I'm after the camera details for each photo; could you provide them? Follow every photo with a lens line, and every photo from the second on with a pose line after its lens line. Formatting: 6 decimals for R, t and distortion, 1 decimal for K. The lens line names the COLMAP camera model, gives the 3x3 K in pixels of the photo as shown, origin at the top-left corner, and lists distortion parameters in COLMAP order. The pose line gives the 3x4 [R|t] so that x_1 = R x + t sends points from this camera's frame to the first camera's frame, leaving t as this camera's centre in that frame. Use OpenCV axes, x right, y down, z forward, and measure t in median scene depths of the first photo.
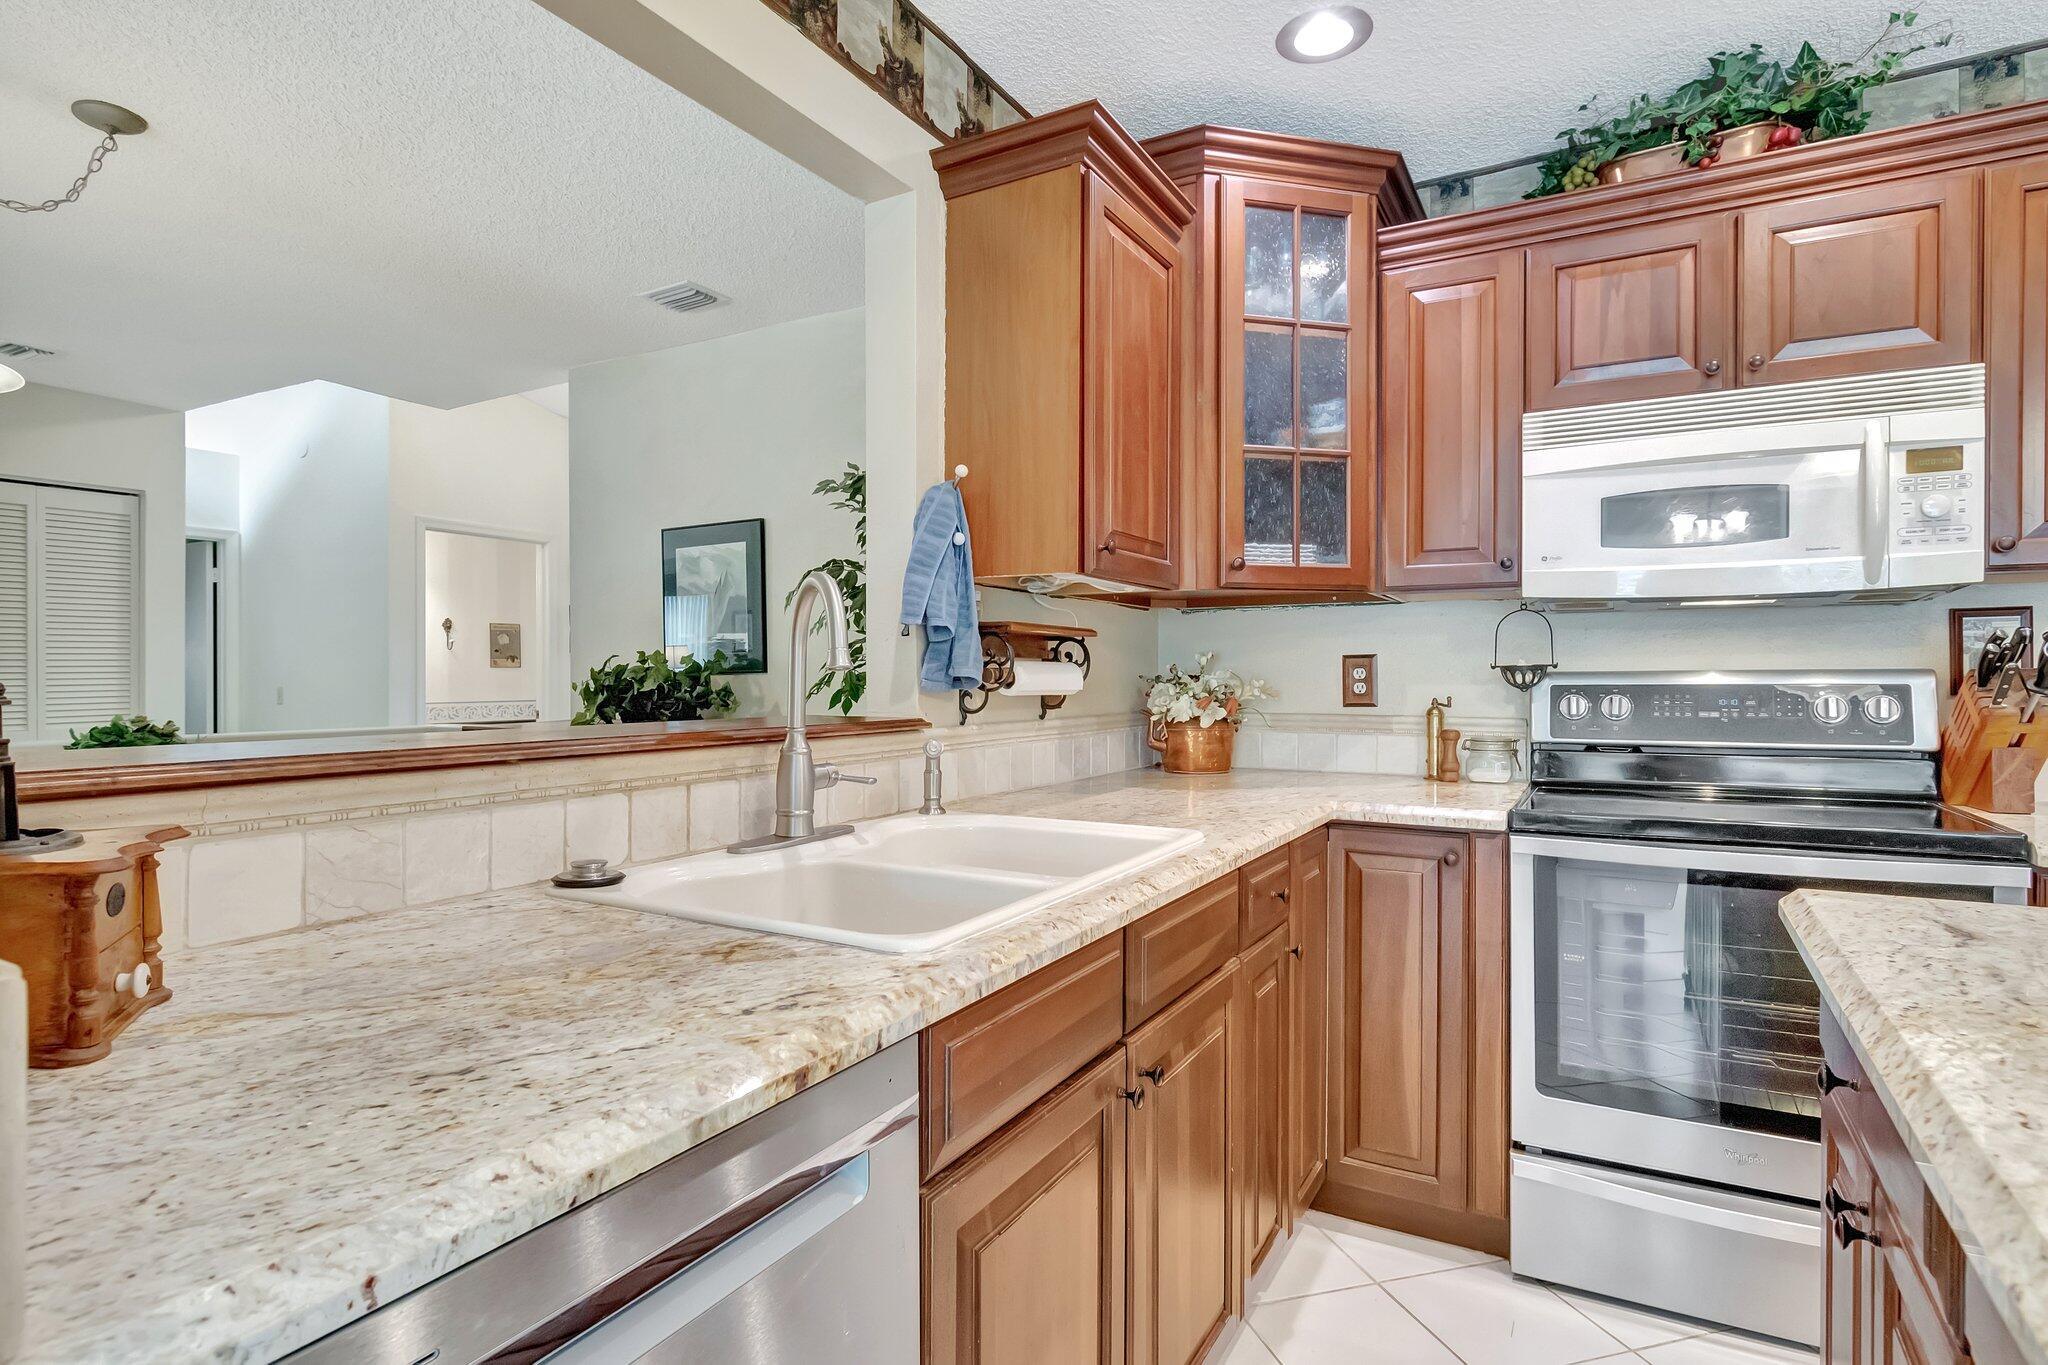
lens RADIAL K [[1016.2, 0, 1020.0], [0, 1016.2, 675.8], [0, 0, 1]] dist [-0.000200, -0.000428]
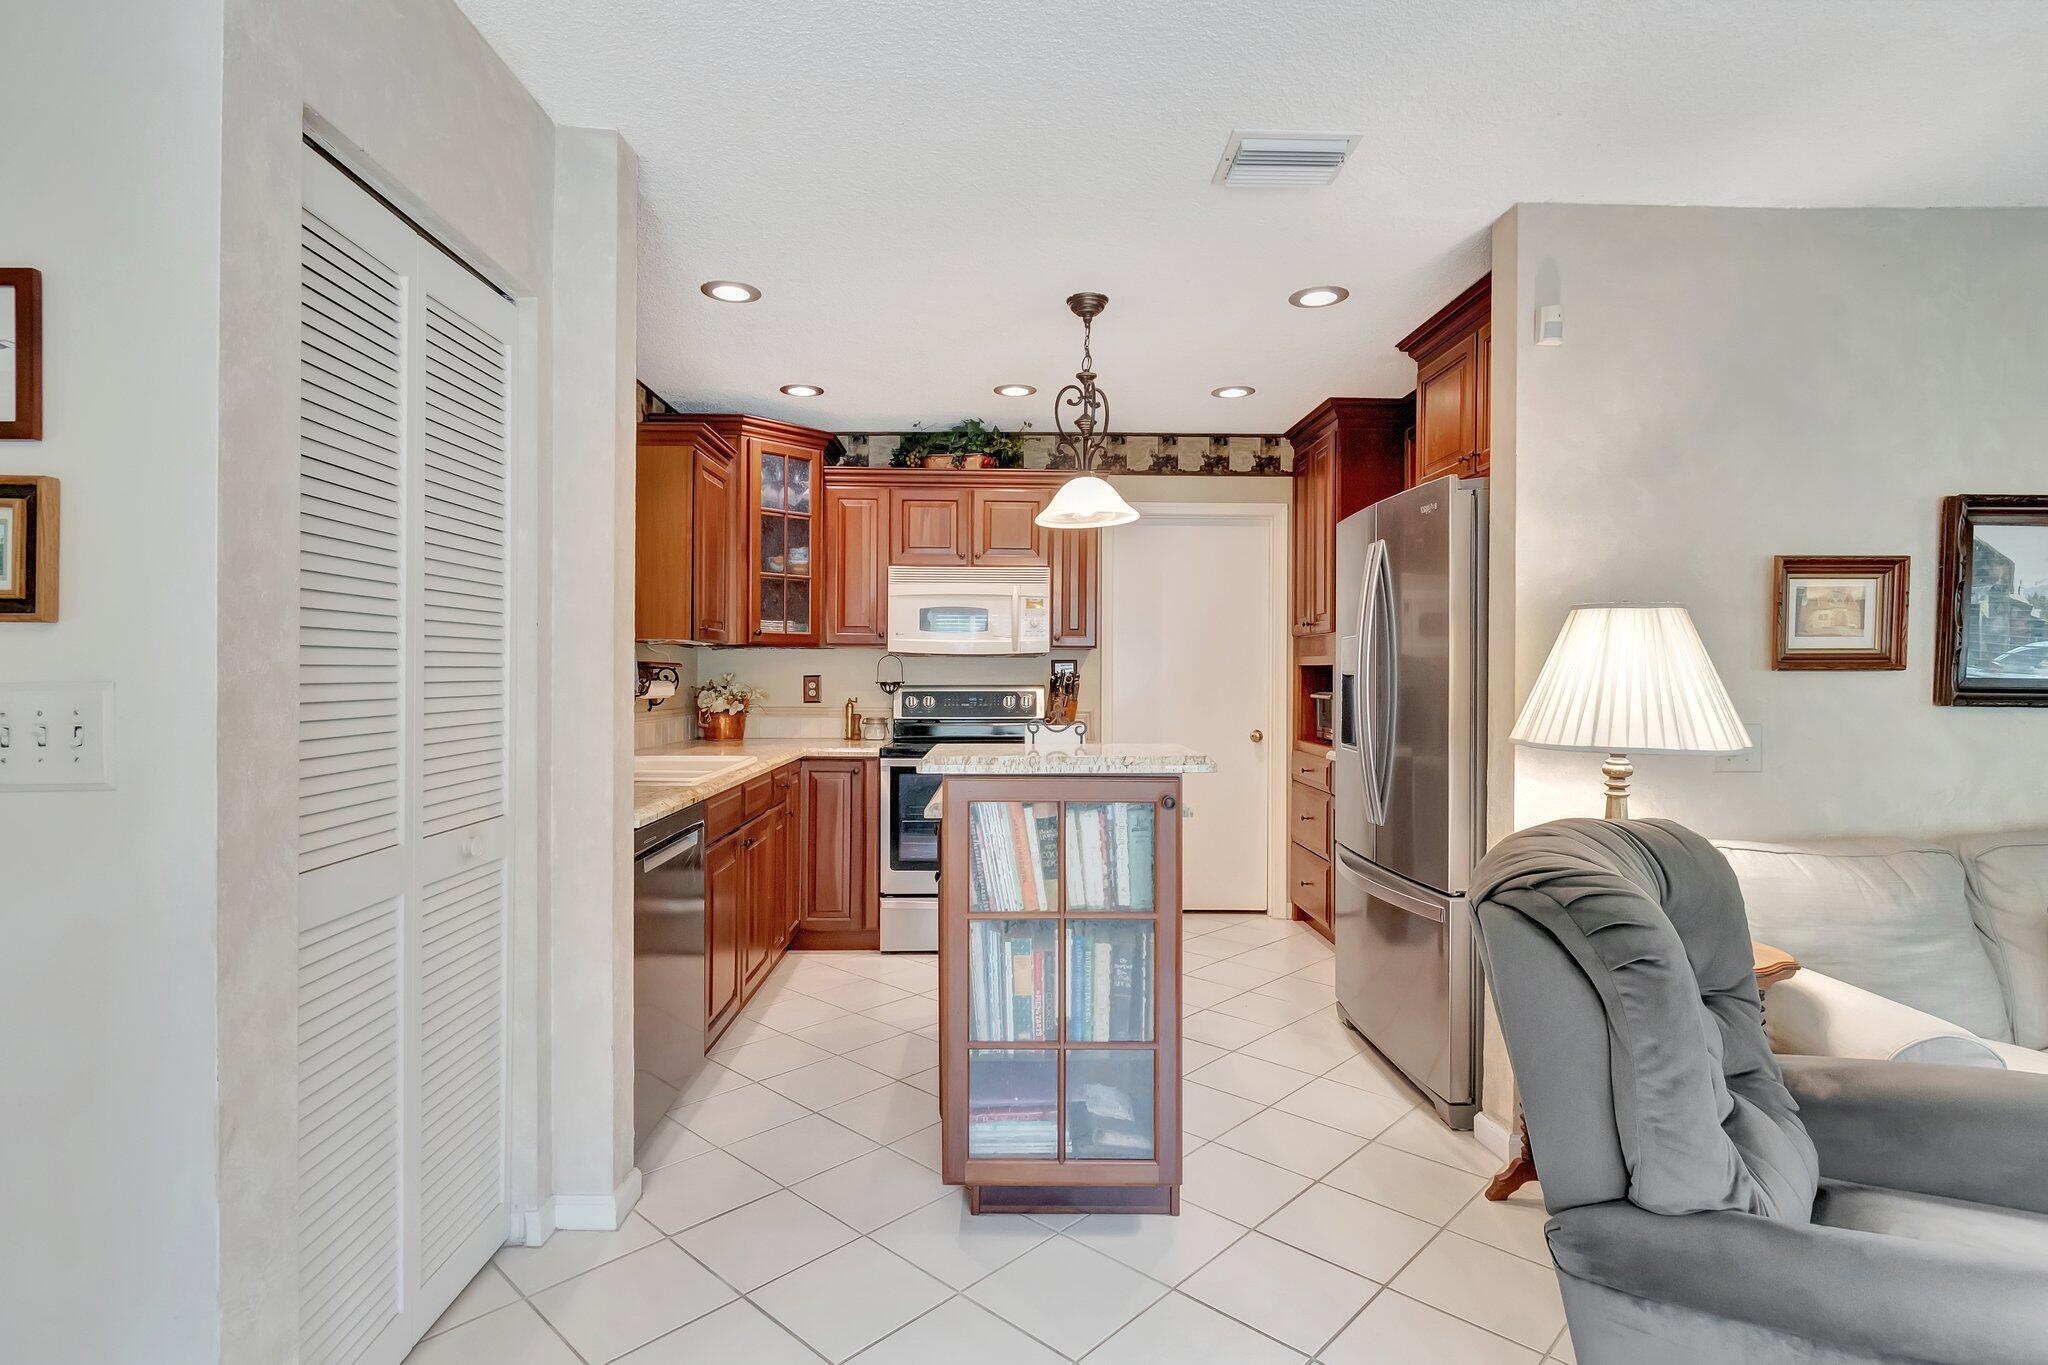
lens RADIAL K [[1016.2, 0, 1020.0], [0, 1016.2, 675.8], [0, 0, 1]] dist [-0.000200, -0.000428]
pose [[0.850957, 0.003738, 0.525222, -0.383402], [-0.004389, 0.999990, -0.000005, -0.025029], [-0.525217, -0.002301, 0.850965, -0.942466]]
